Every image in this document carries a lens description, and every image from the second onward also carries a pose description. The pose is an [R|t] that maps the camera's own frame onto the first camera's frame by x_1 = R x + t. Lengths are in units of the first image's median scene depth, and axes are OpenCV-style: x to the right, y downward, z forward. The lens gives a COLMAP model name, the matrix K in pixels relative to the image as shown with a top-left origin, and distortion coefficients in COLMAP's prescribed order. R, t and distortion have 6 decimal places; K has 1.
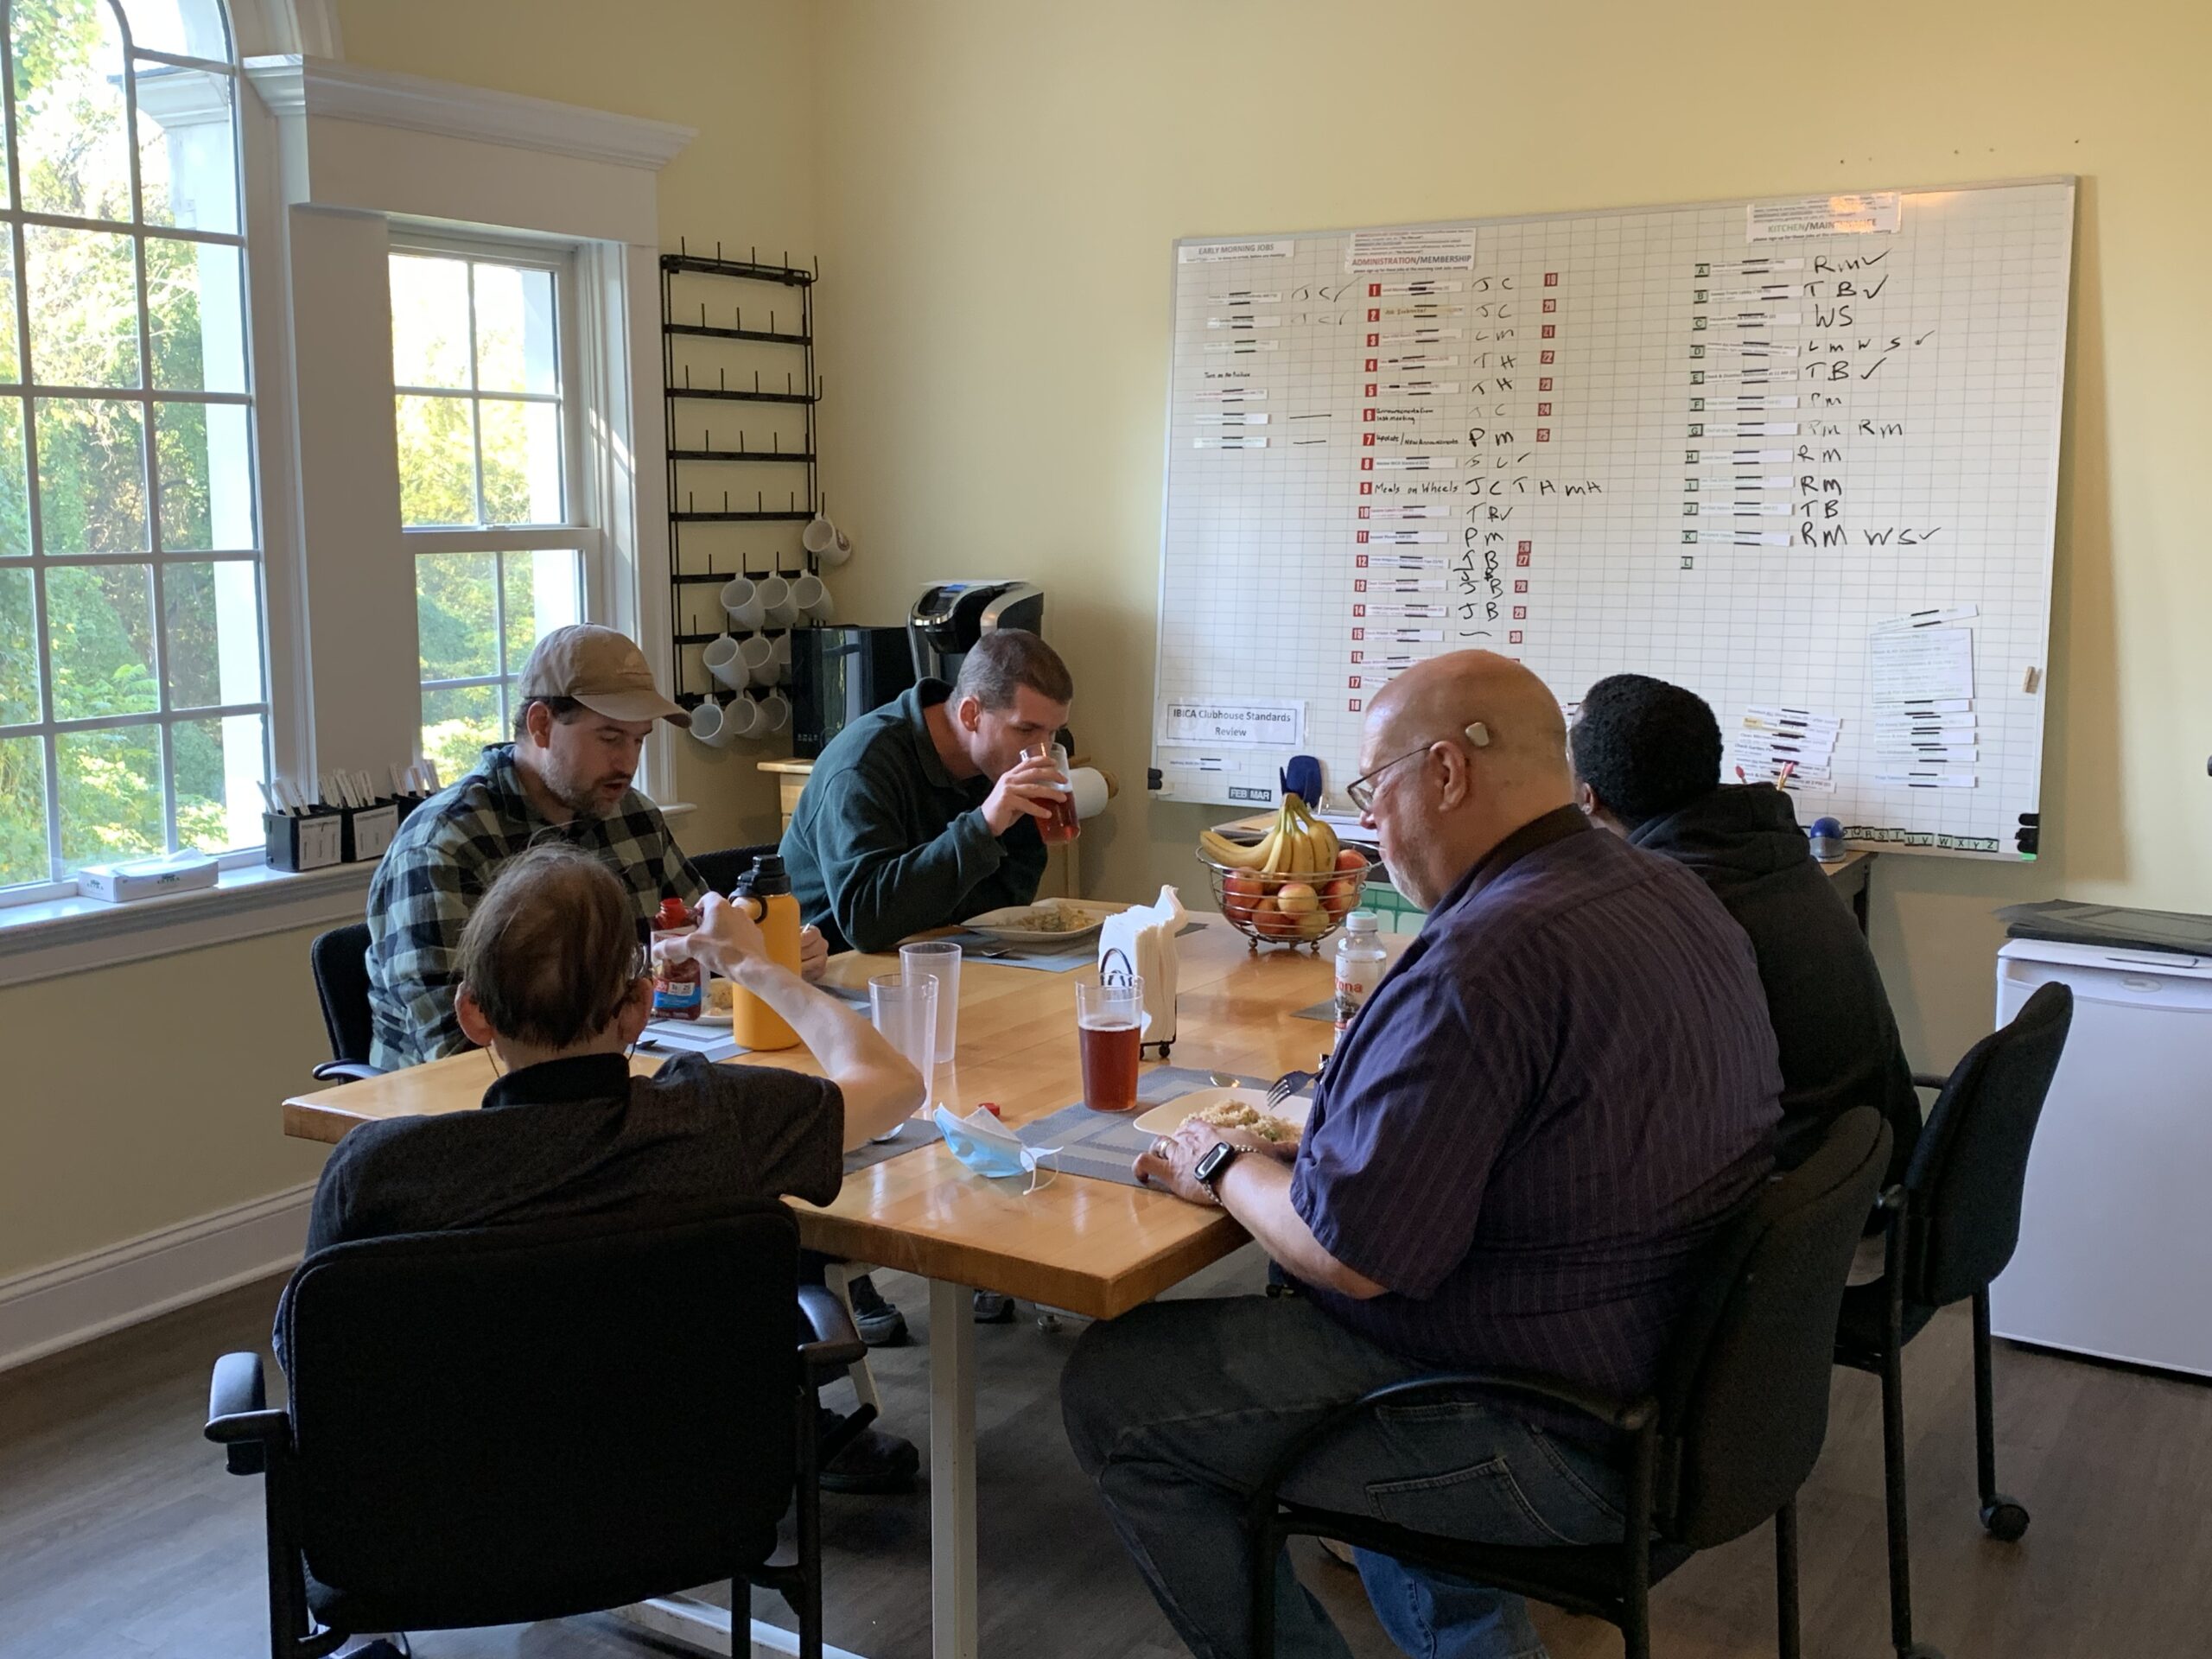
lens RADIAL K [[2226.2, 0, 1106.0], [0, 2226.2, 829.5], [0, 0, 1]] dist [0.116175, -0.359080]
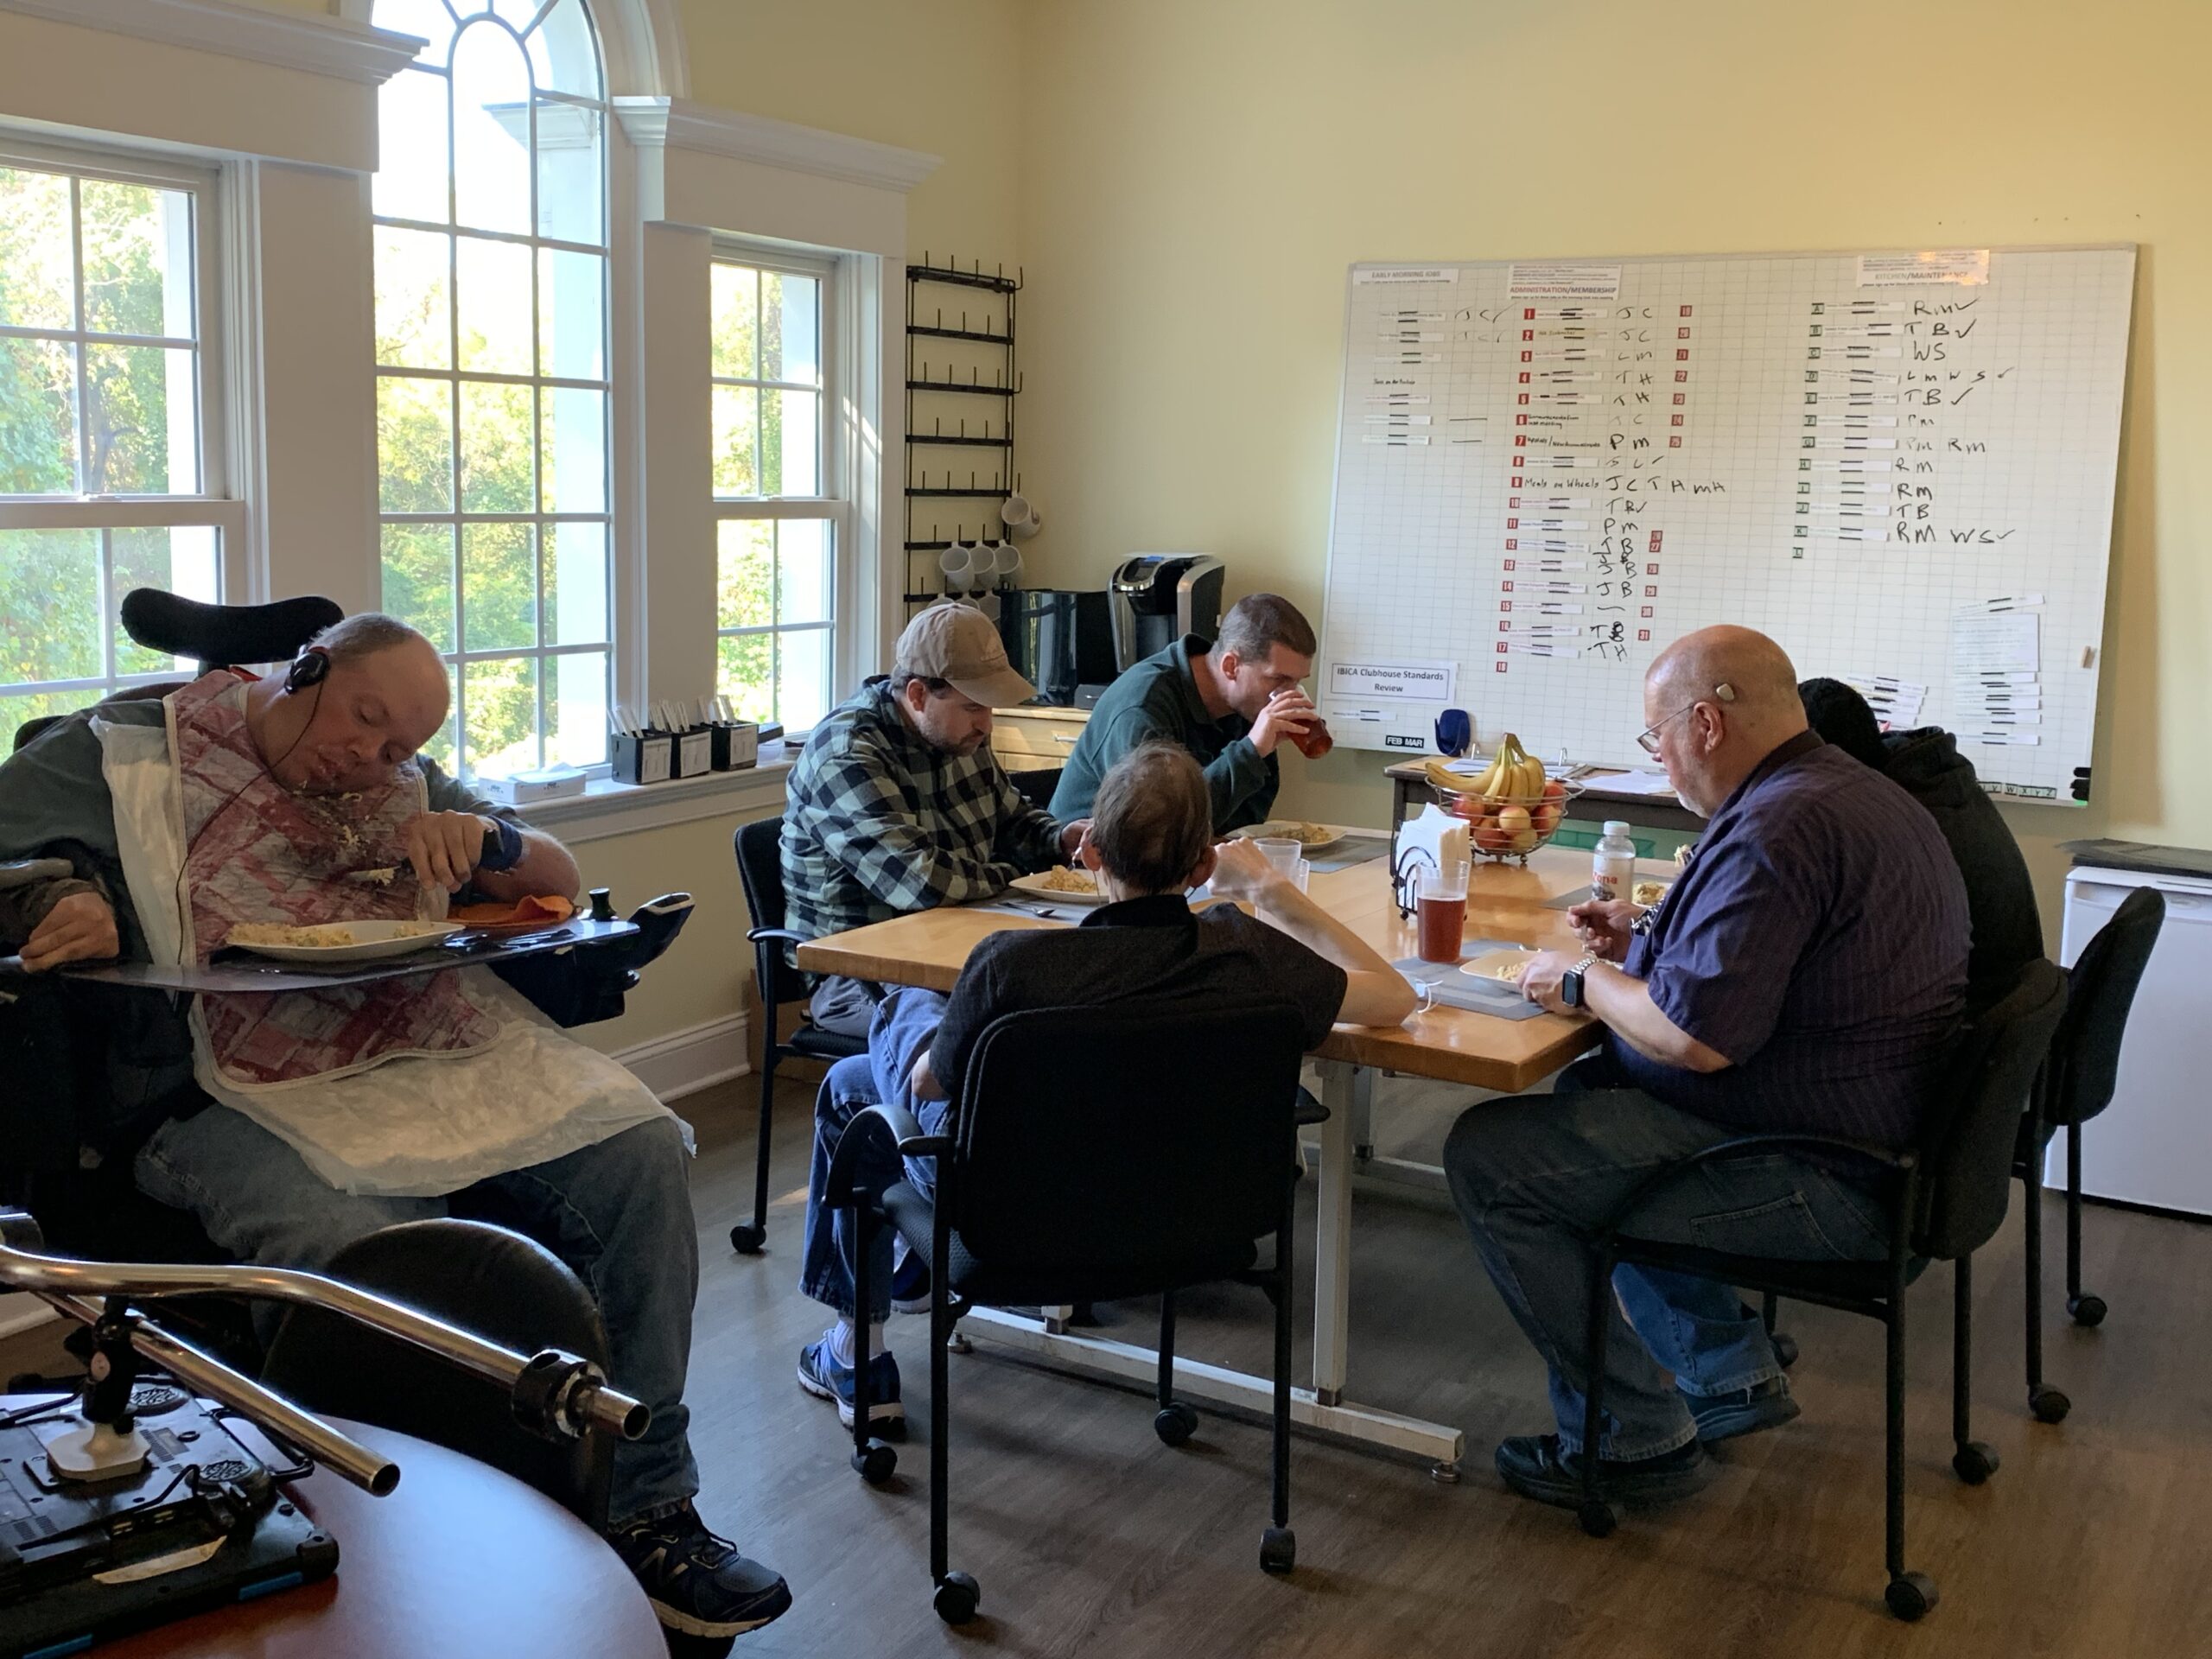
lens RADIAL K [[2225.4, 0, 1076.5], [0, 2225.4, 821.0], [0, 0, 1]] dist [0.115983, -0.373067]
pose [[0.999464, 0.022011, 0.024235, -0.145370], [-0.022232, 0.999713, 0.008880, 0.020822], [-0.024033, -0.009414, 0.999667, -0.179417]]
